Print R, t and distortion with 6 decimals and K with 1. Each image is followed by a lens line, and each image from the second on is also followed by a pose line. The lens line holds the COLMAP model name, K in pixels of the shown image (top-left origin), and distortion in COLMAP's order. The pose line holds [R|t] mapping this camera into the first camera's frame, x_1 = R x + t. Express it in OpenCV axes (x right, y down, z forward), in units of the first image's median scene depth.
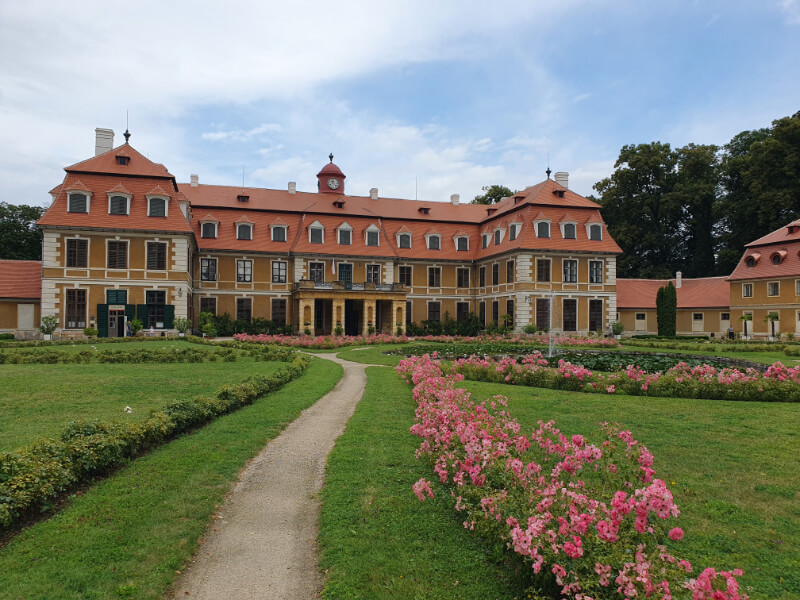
lens RADIAL K [[625.2, 0, 401.9], [0, 625.2, 311.5], [0, 0, 1]] dist [0.037498, -0.075063]
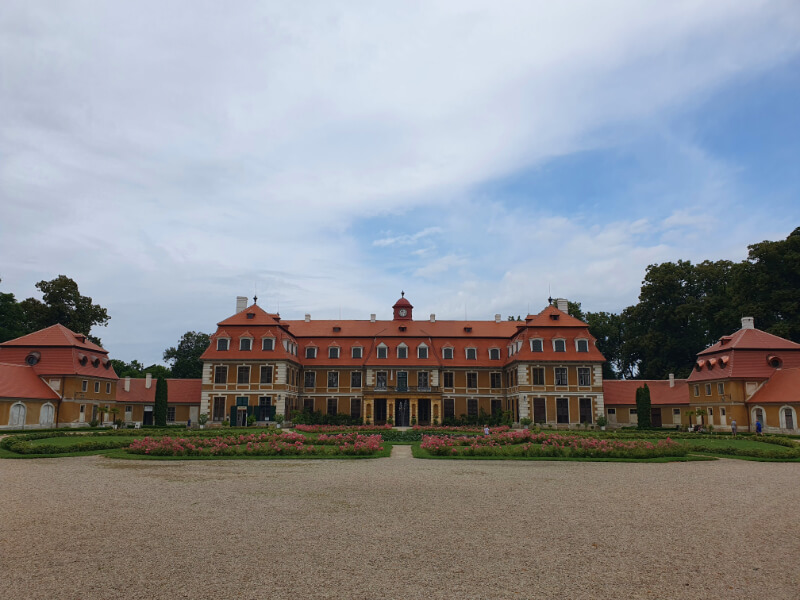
lens RADIAL K [[660.0, 0, 400.0], [0, 660.0, 300.0], [0, 0, 1]] dist [0.137064, -0.380417]
pose [[0.953398, -0.052725, -0.297072, 0.366985], [0.008473, 0.988903, -0.148322, -0.018931], [0.301596, 0.138893, 0.943265, -0.426391]]
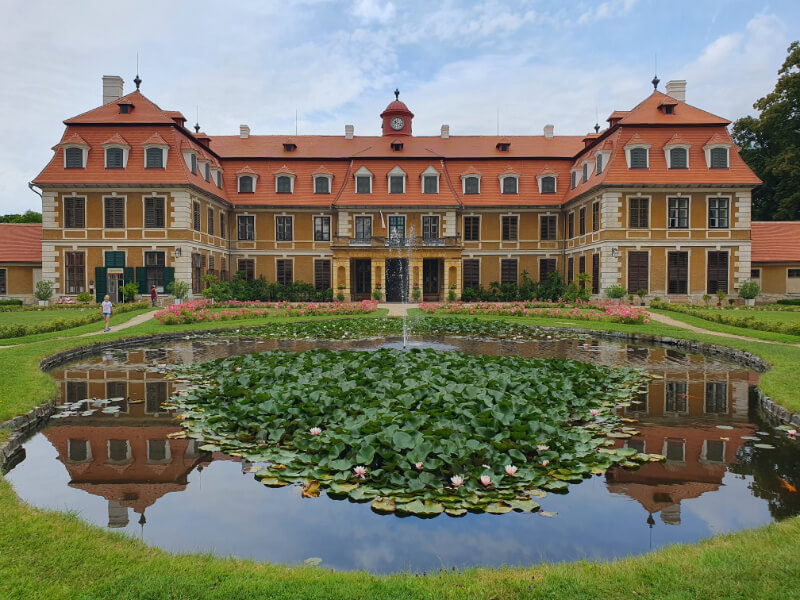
lens RADIAL K [[625.2, 0, 401.9], [0, 625.2, 311.5], [0, 0, 1]] dist [0.037498, -0.075063]
pose [[0.957274, 0.003350, -0.289162, 0.170312], [0.013027, 0.998418, 0.054693, 0.006692], [0.288888, -0.056123, 0.955716, 0.195842]]
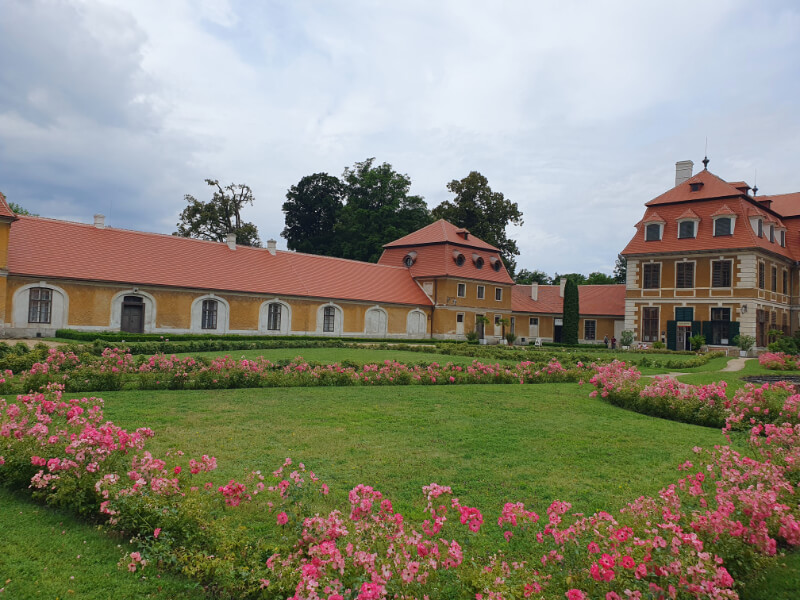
lens RADIAL K [[627.7, 0, 400.0], [0, 627.7, 300.0], [0, 0, 1]] dist [0.024412, 0.001811]
pose [[0.477611, -0.026670, -0.878167, 0.216696], [-0.017515, 0.999051, -0.039868, 0.003641], [0.878397, 0.034423, 0.476691, 0.040175]]
